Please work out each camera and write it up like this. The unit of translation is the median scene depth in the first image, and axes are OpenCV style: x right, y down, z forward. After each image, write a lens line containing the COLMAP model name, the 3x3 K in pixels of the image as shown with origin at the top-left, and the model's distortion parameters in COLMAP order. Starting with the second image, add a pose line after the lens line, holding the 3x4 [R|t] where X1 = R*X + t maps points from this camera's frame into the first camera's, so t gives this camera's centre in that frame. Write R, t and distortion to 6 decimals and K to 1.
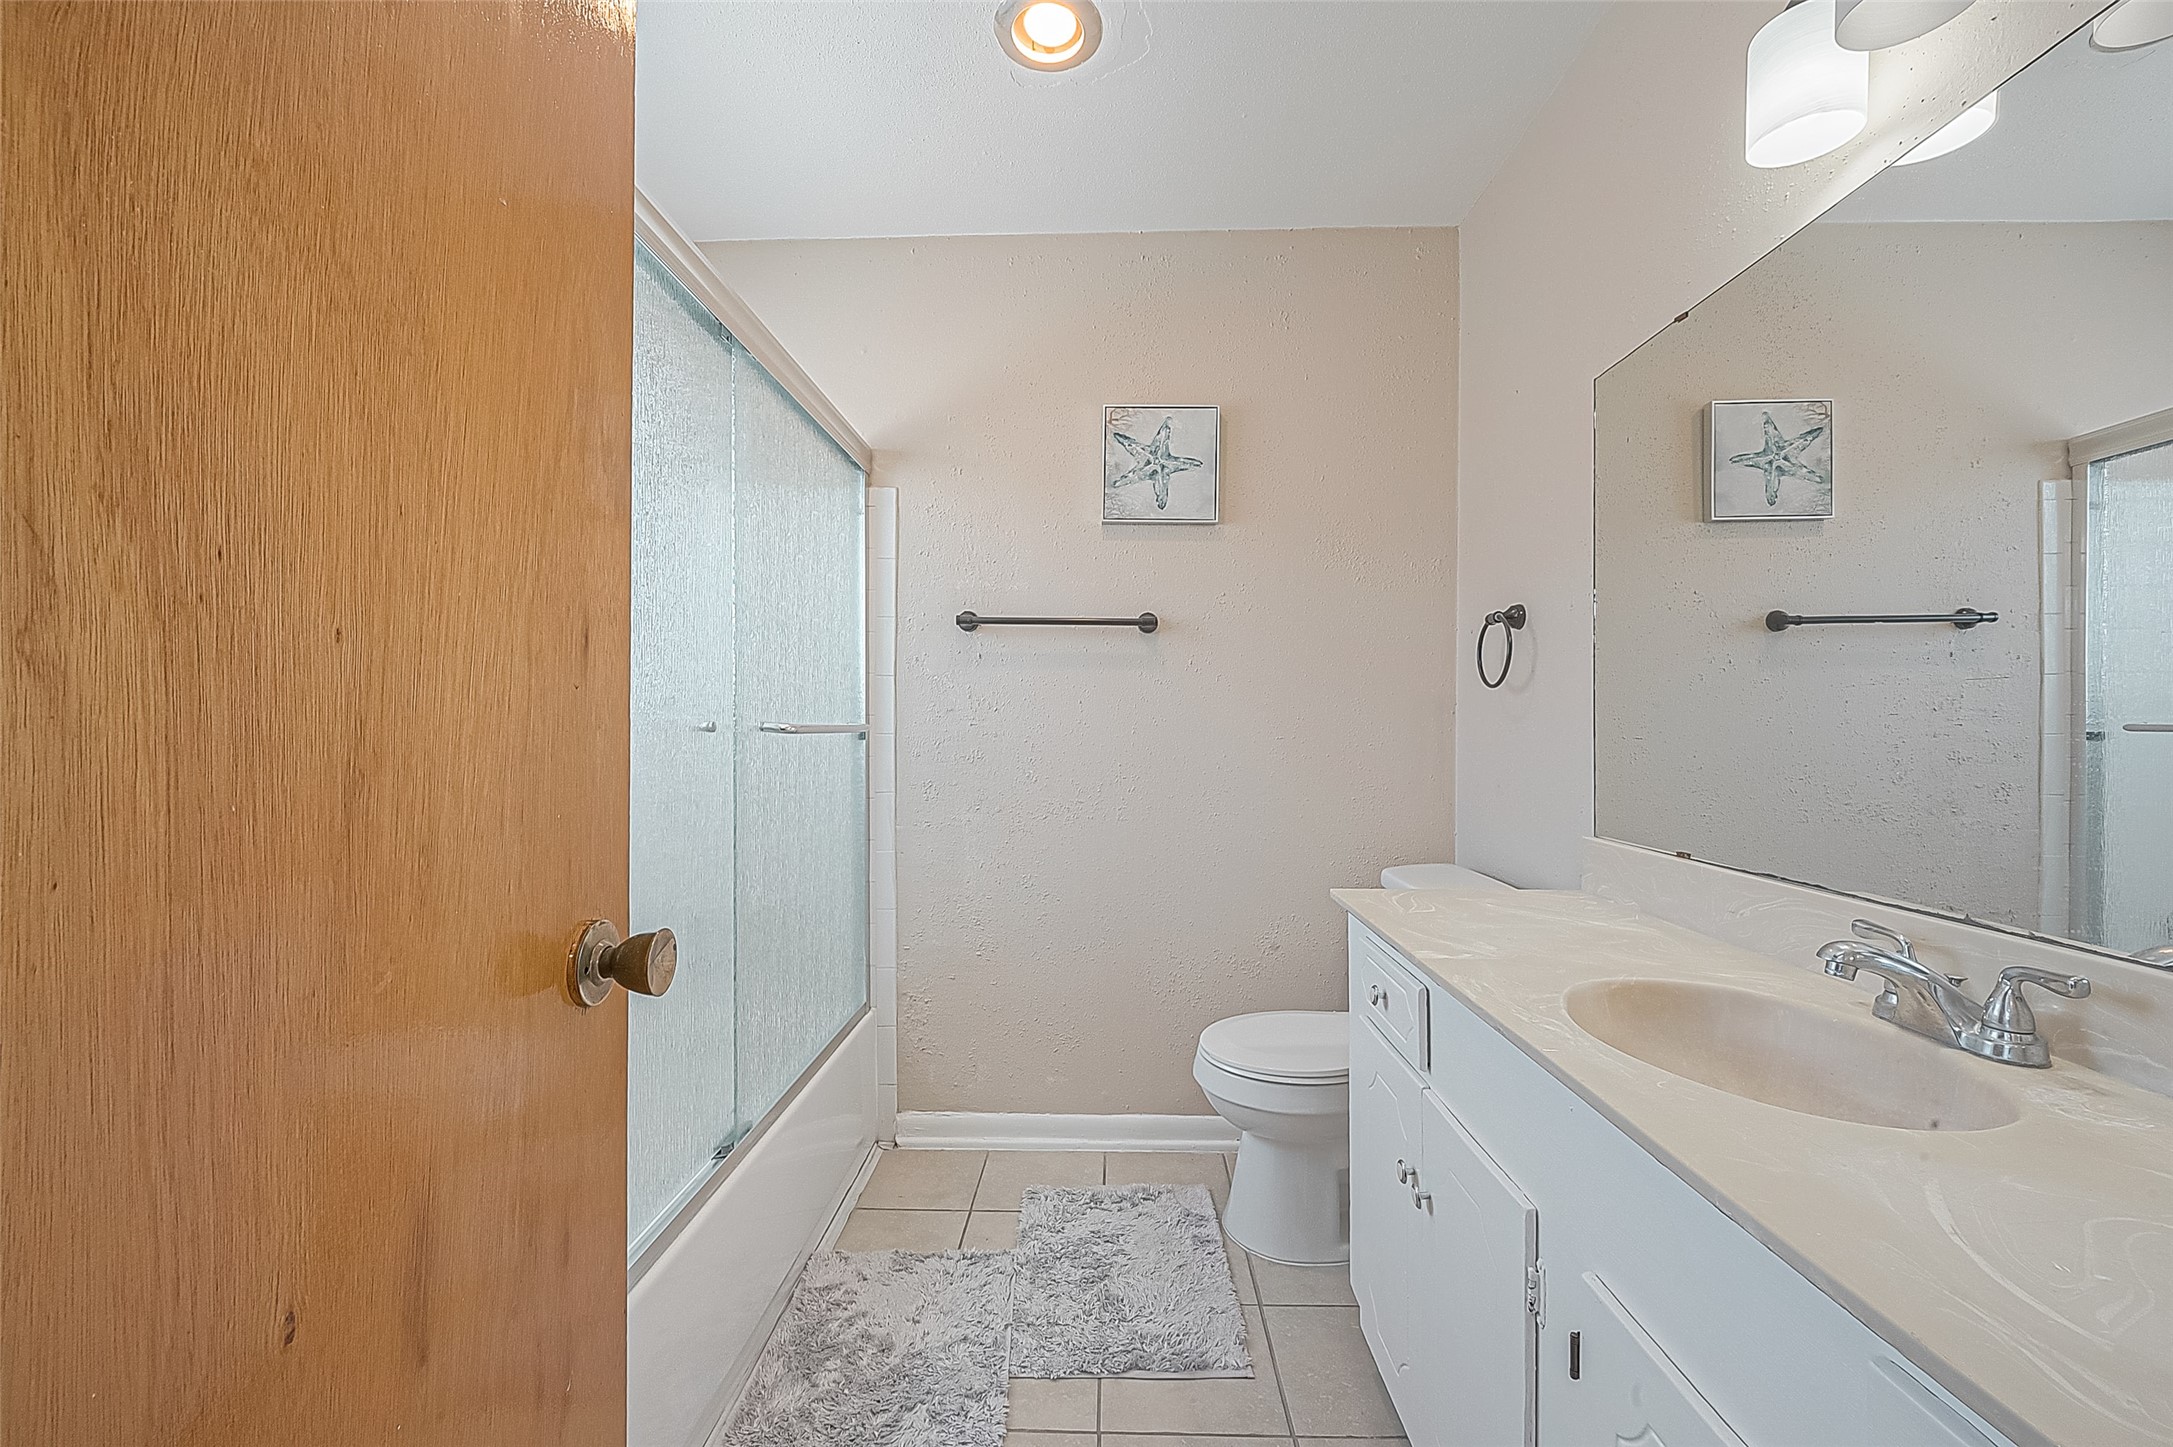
lens RADIAL K [[858.5, 0, 1086.0], [0, 858.5, 724.9], [0, 0, 1]] dist [0.001228, -0.000169]
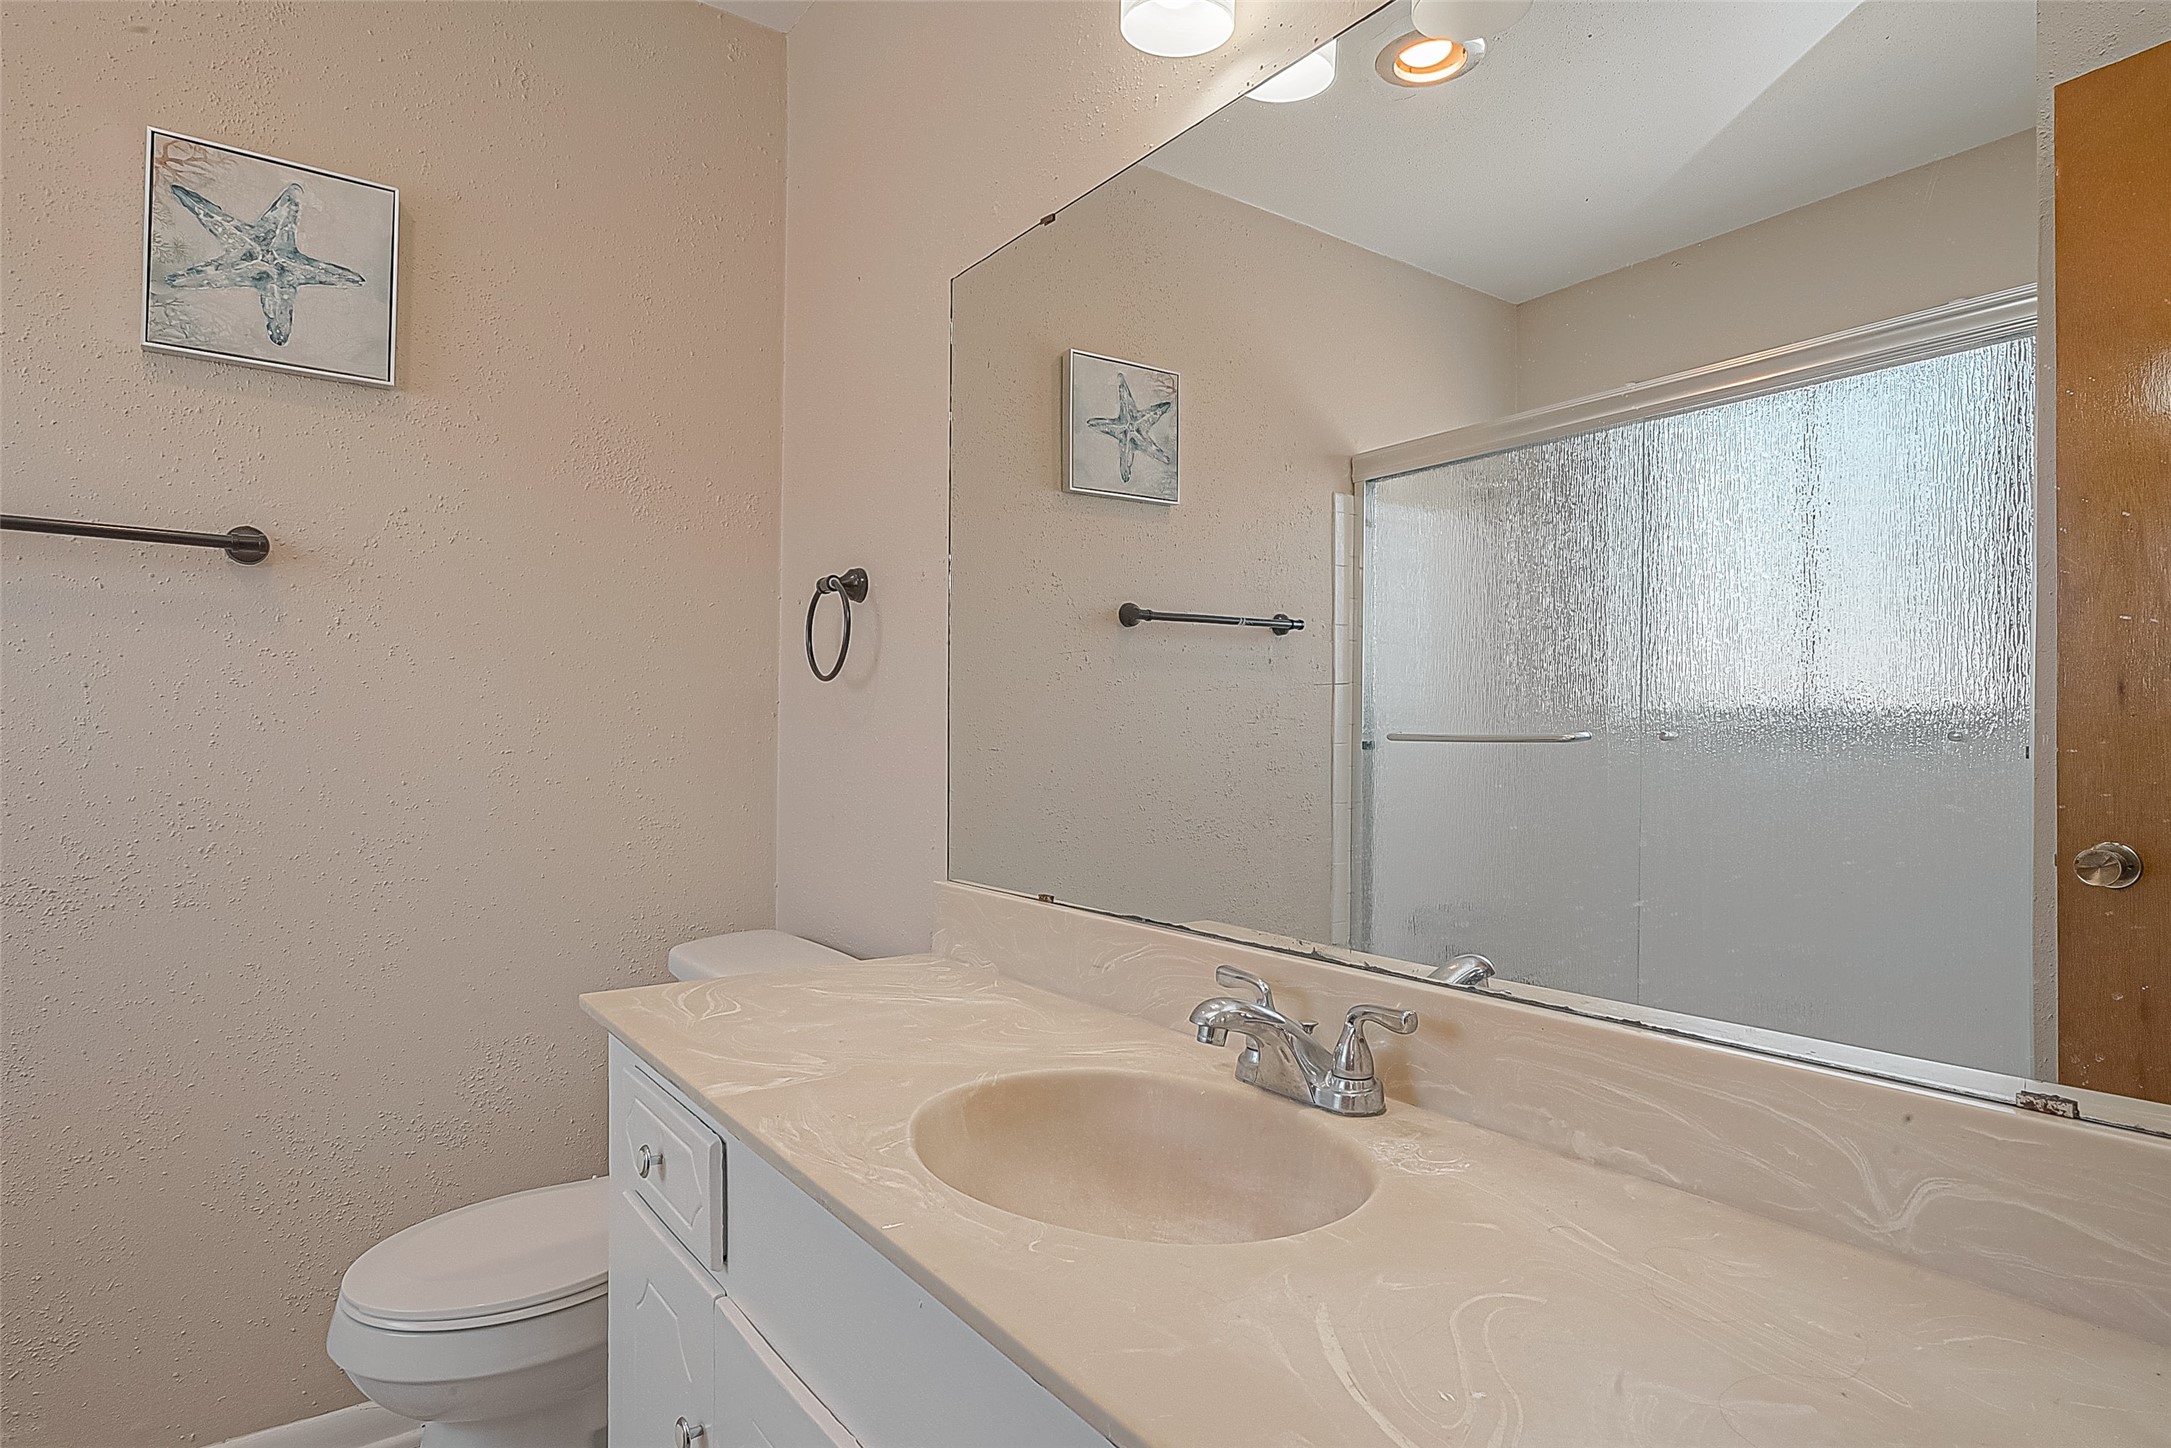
lens RADIAL K [[1162.9, 0, 1124.6], [0, 1162.9, 719.2], [0, 0, 1]] dist [-0.000455, -0.000117]
pose [[0.771630, 0.010830, 0.635980, 0.056807], [-0.004988, 0.999927, -0.010975, -0.001644], [-0.636053, 0.005296, 0.771628, 0.105548]]
